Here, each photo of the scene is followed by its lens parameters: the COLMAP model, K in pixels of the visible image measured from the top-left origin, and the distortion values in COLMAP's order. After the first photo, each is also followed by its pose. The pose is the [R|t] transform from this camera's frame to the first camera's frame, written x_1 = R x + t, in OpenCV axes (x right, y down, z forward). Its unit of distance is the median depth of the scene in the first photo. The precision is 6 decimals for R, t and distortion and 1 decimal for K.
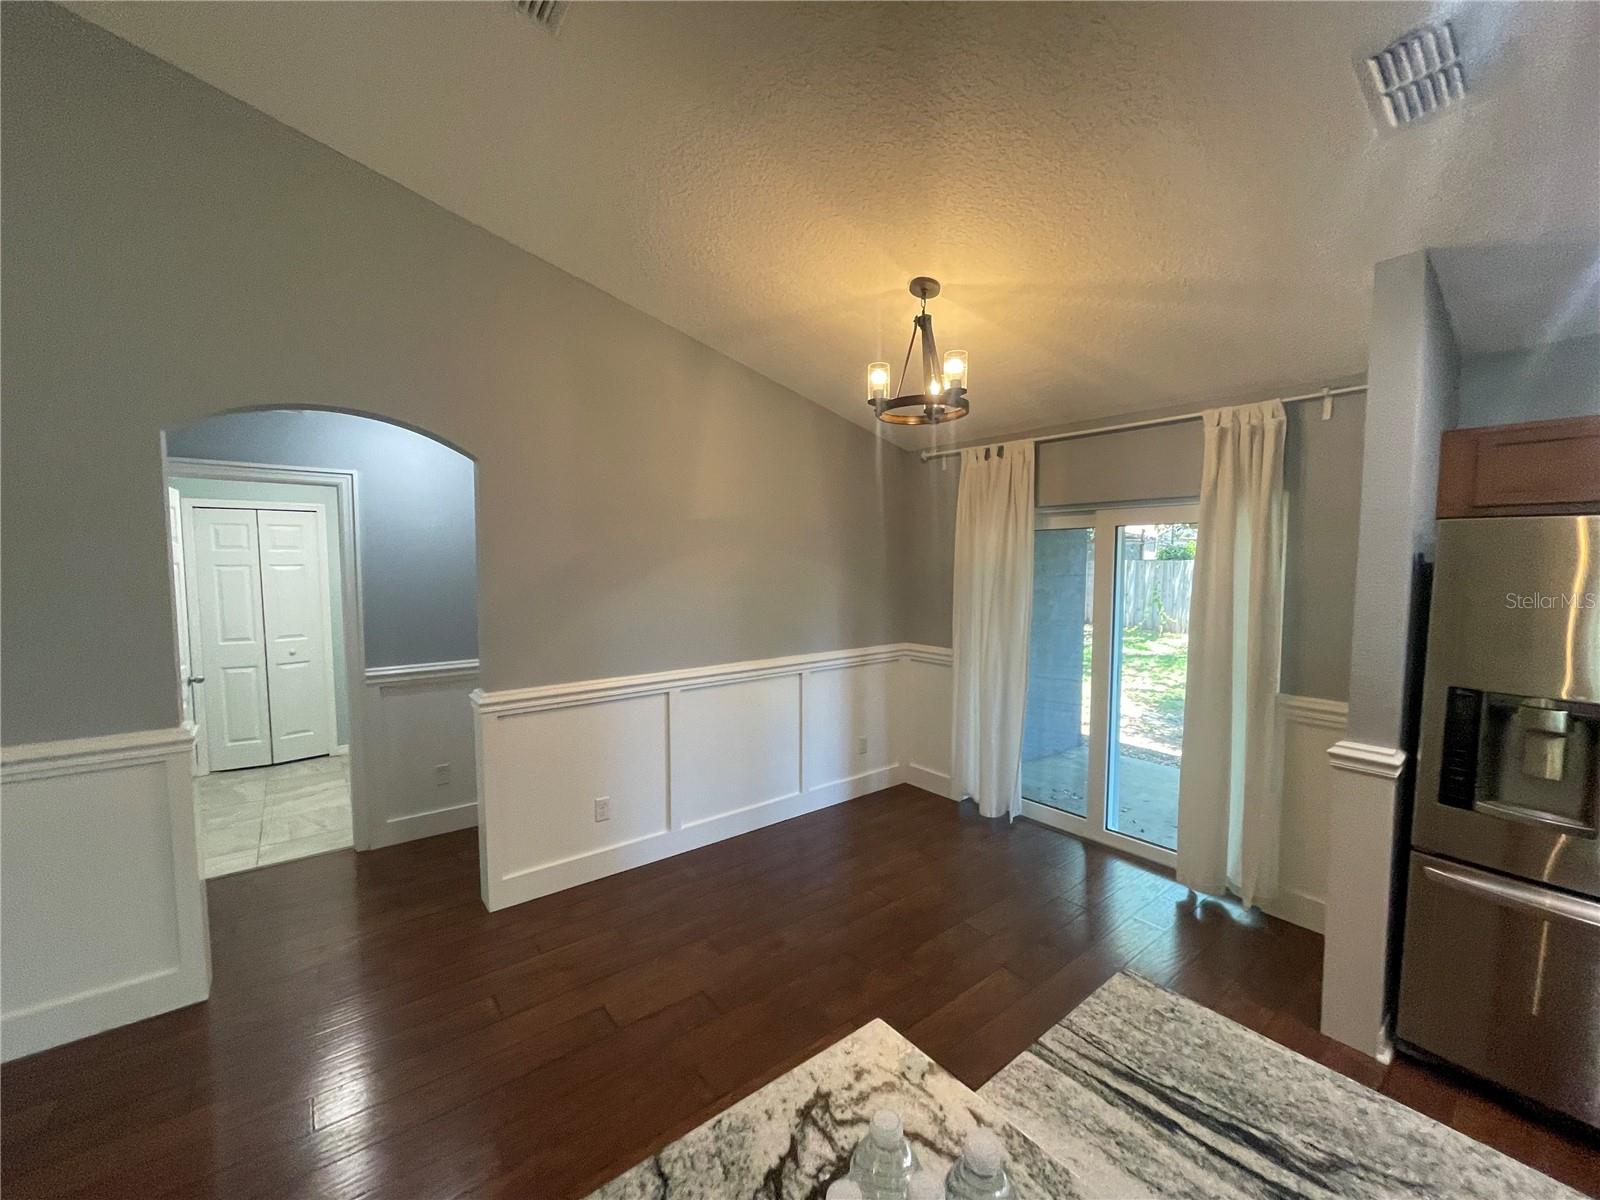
lens RADIAL K [[647.7, 0, 798.2], [0, 647.7, 601.1], [0, 0, 1]] dist [-0.003667, 0.000583]
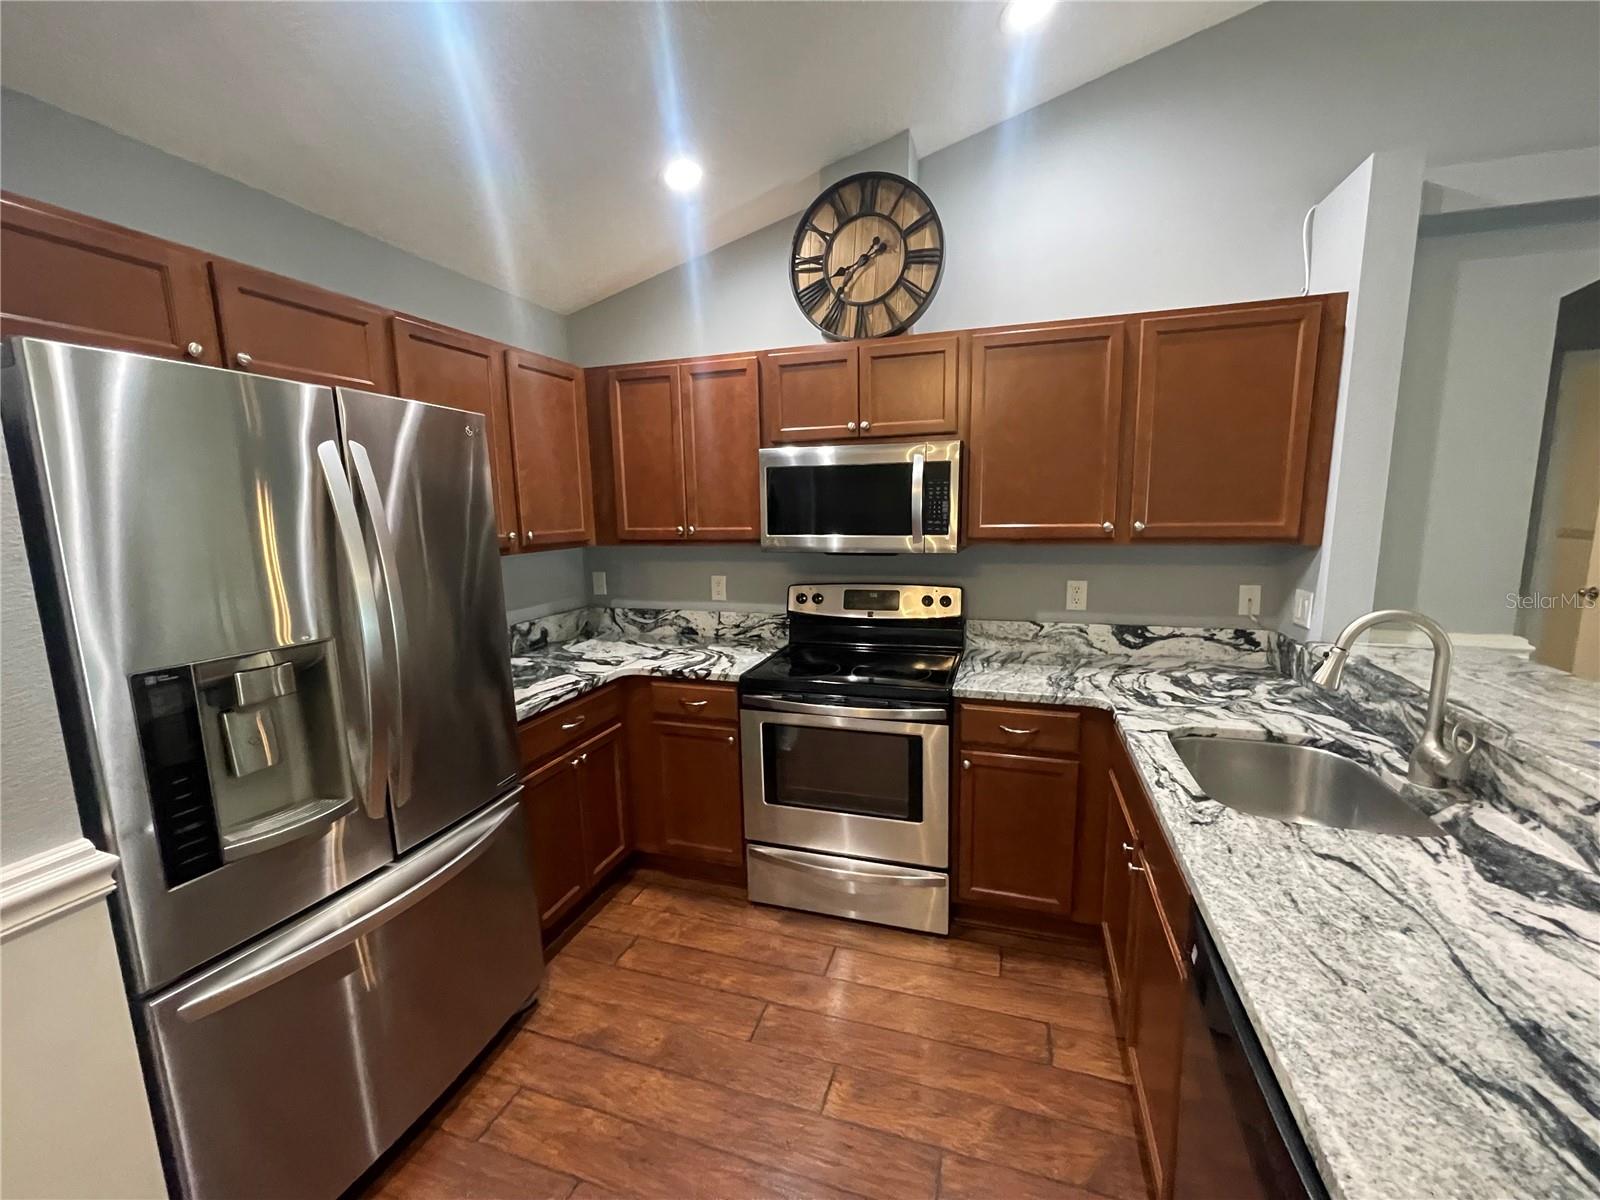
lens RADIAL K [[645.1, 0, 800.5], [0, 645.1, 602.0], [0, 0, 1]] dist [-0.001396, -0.000176]
pose [[-0.554783, -0.114225, 0.824117, 0.201754], [0.073897, 0.979851, 0.185557, 0.012468], [-0.828707, 0.163843, -0.535164, 0.578512]]
